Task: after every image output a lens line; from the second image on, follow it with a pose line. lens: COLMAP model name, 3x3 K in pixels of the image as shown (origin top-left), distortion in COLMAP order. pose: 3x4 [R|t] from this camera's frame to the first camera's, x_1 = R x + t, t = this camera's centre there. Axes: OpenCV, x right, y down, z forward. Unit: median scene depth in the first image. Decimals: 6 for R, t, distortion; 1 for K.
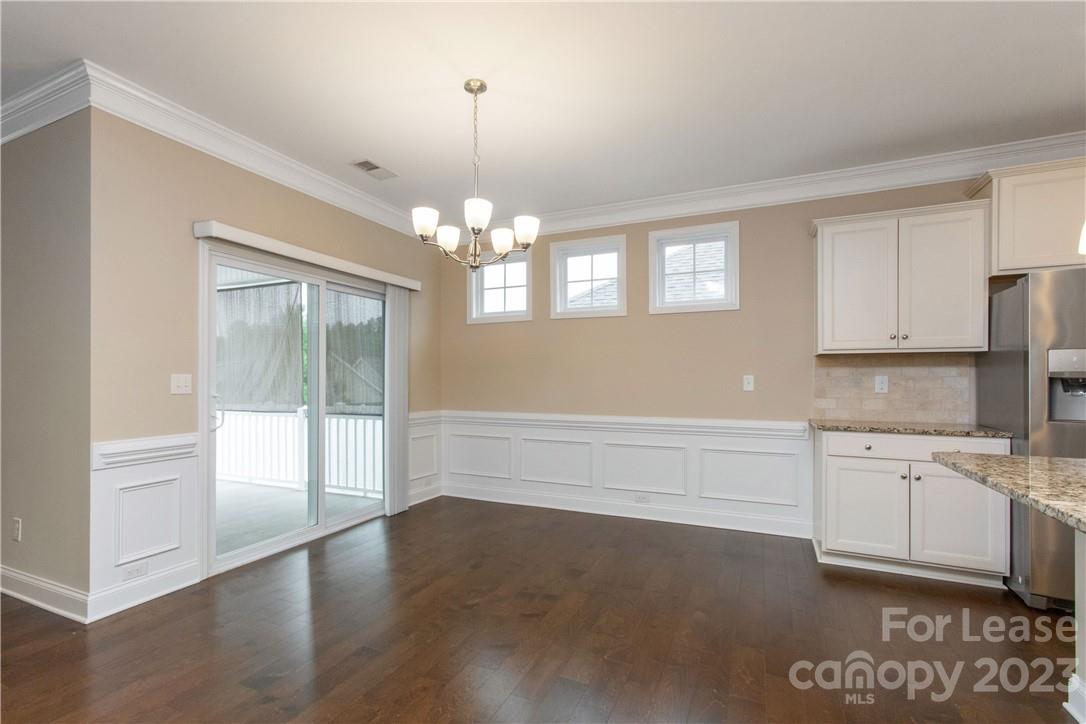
lens RADIAL K [[502.5, 0, 519.2], [0, 502.5, 375.8], [0, 0, 1]] dist [0.002895, 0.001212]
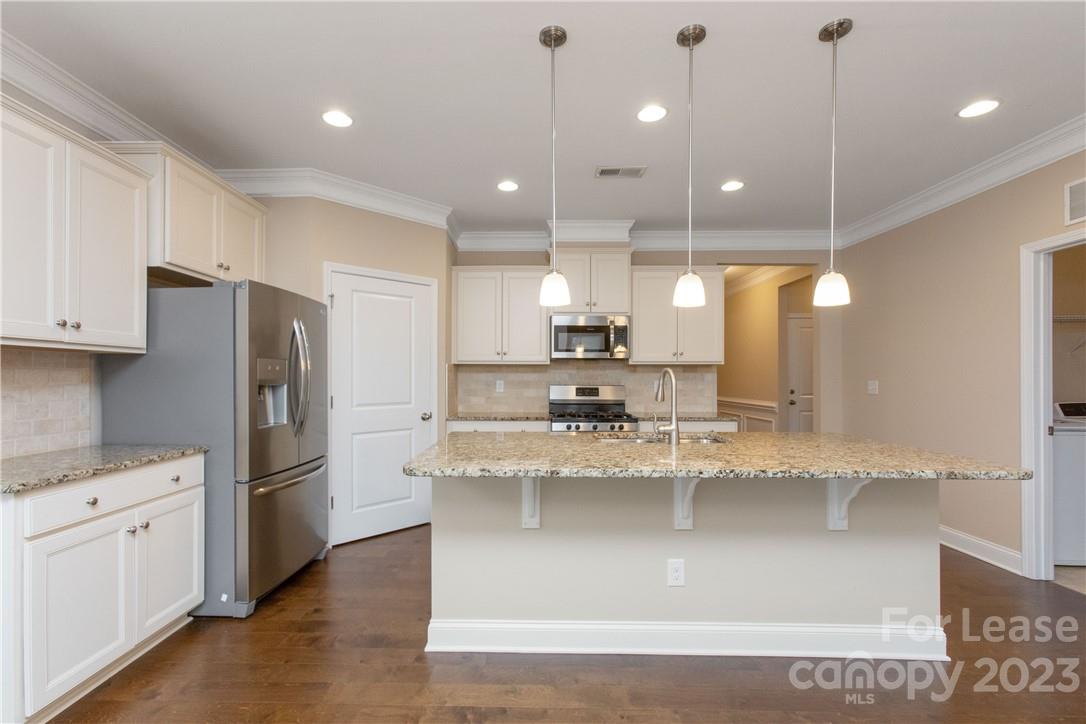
lens RADIAL K [[483.1, 0, 521.1], [0, 483.1, 378.1], [0, 0, 1]] dist [-0.010315, 0.007145]
pose [[-0.405576, -0.003305, 0.914055, -0.055315], [-0.004424, 0.999989, 0.001653, -0.012181], [-0.914051, -0.003373, -0.405586, 0.729010]]
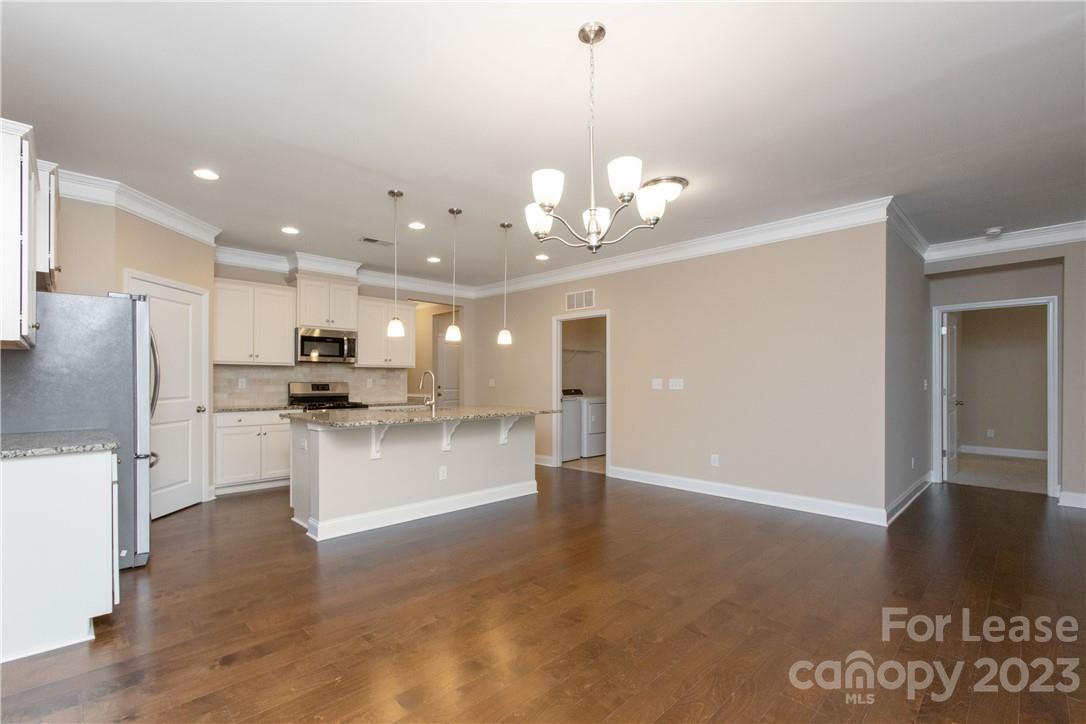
lens RADIAL K [[483.1, 0, 521.1], [0, 483.1, 378.1], [0, 0, 1]] dist [-0.010315, 0.007145]
pose [[-0.931506, -0.001835, 0.363721, -0.220100], [-0.004454, 0.999970, -0.006363, 0.003531], [-0.363698, -0.007547, -0.931486, 1.438609]]
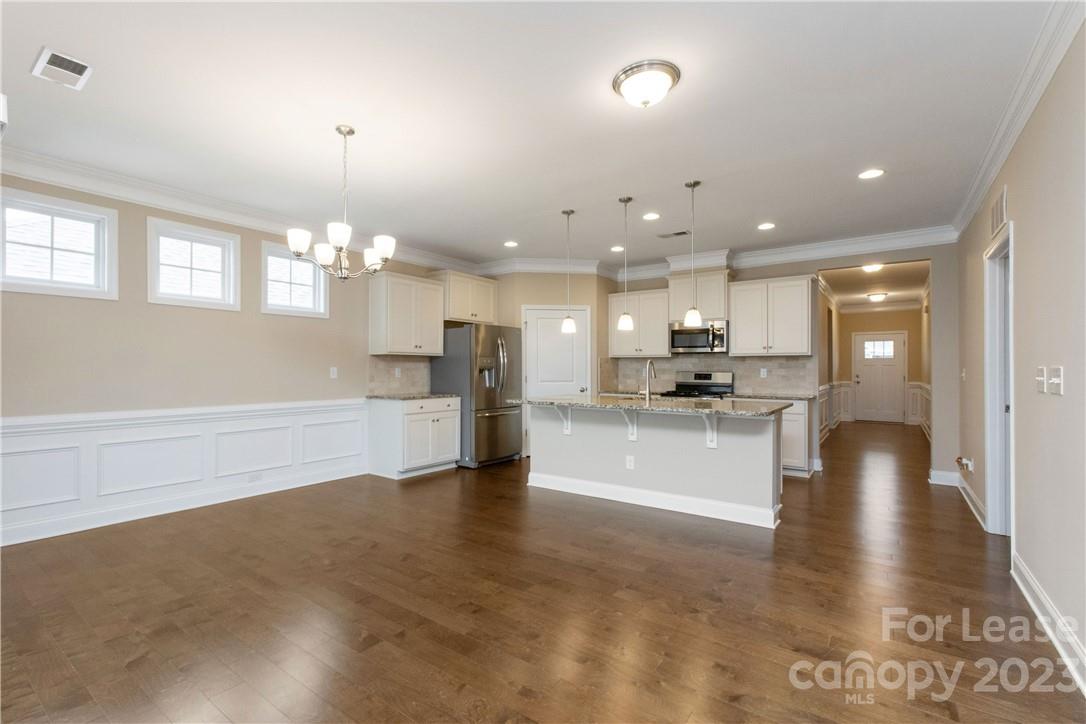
lens RADIAL K [[484.4, 0, 521.8], [0, 484.4, 365.5], [0, 0, 1]] dist [-0.000442, 0.000342]
pose [[0.201970, 0.004485, 0.979381, -0.917800], [-0.004482, 0.999983, -0.003655, -0.004122], [-0.979381, -0.003651, 0.201987, 0.275478]]
